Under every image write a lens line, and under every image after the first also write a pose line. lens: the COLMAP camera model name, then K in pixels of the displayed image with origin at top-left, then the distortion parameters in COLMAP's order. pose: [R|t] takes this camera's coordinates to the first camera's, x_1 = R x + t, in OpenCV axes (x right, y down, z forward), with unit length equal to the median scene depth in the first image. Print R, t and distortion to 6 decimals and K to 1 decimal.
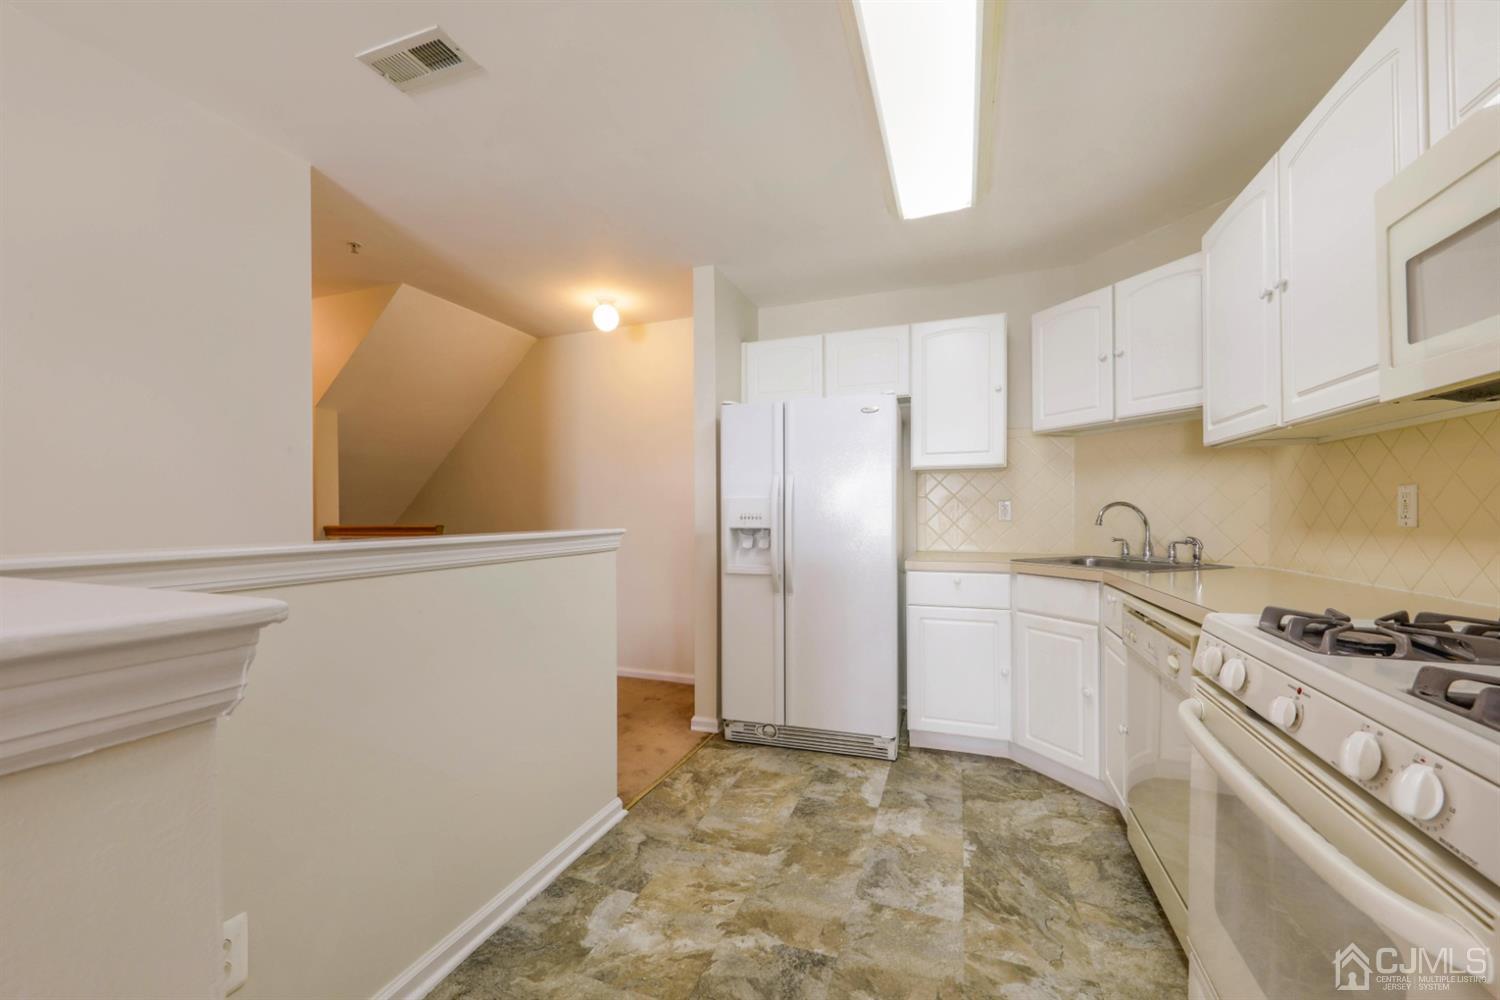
lens RADIAL K [[596.2, 0, 752.9], [0, 596.2, 505.5], [0, 0, 1]] dist [0.003392, -0.001563]
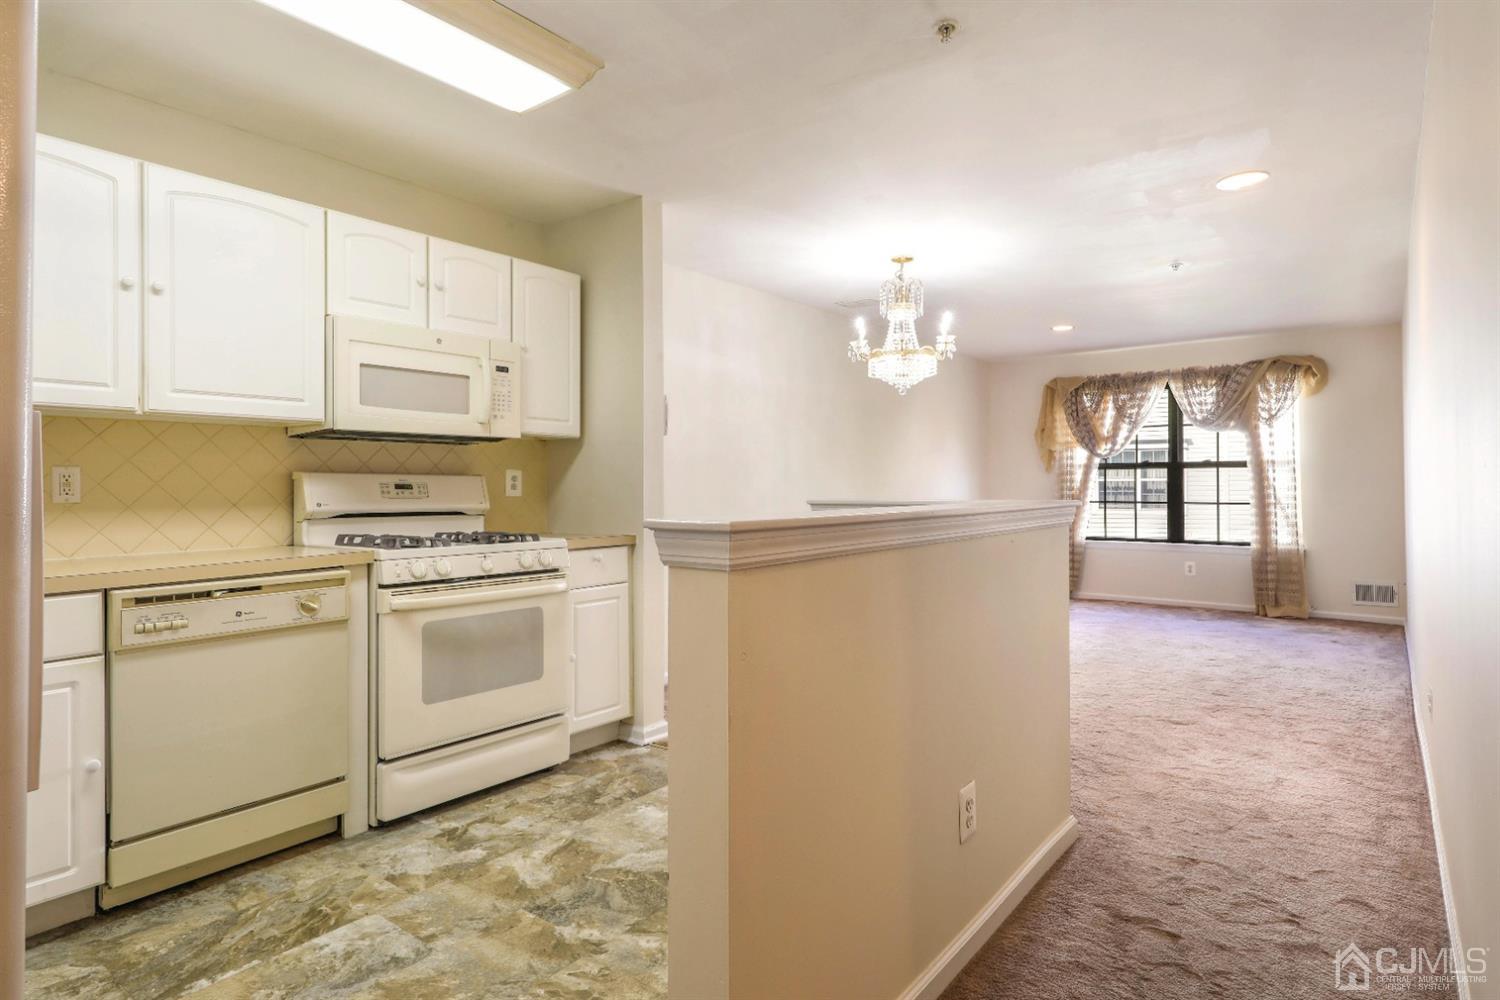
lens RADIAL K [[801.6, 0, 749.4], [0, 801.6, 483.3], [0, 0, 1]] dist [0.016595, -0.002816]
pose [[-0.955527, 0.007825, 0.294799, -0.574228], [0.004185, 0.999907, -0.012974, 0.021234], [-0.294873, -0.011163, -0.955471, 1.928408]]
